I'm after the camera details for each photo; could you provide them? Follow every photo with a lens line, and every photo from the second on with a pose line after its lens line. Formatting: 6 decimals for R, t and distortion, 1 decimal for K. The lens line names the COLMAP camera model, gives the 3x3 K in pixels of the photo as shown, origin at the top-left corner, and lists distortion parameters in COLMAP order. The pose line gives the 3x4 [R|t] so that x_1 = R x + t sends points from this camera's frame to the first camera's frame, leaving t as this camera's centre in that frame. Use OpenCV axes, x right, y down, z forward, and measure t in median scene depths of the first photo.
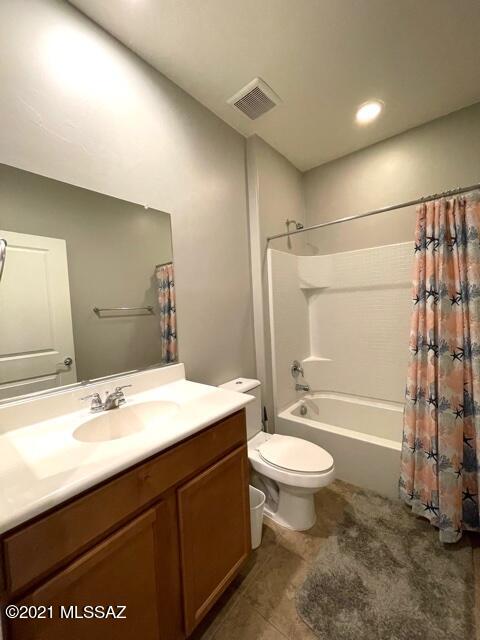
lens RADIAL K [[257.8, 0, 239.7], [0, 257.8, 321.4], [0, 0, 1]] dist [-0.003752, 0.000919]
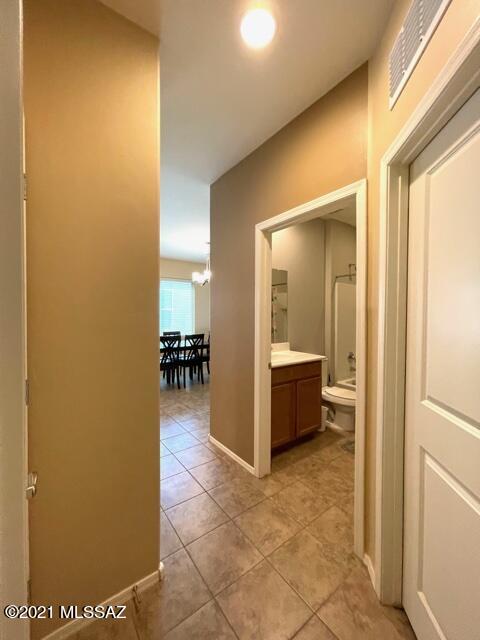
lens RADIAL K [[257.8, 0, 238.3], [0, 257.8, 317.4], [0, 0, 1]] dist [-0.003752, 0.000919]
pose [[0.968998, 0.055177, -0.240827, -0.101300], [-0.063624, 0.997597, -0.027433, 0.038056], [0.238735, 0.041905, 0.970180, -0.865445]]
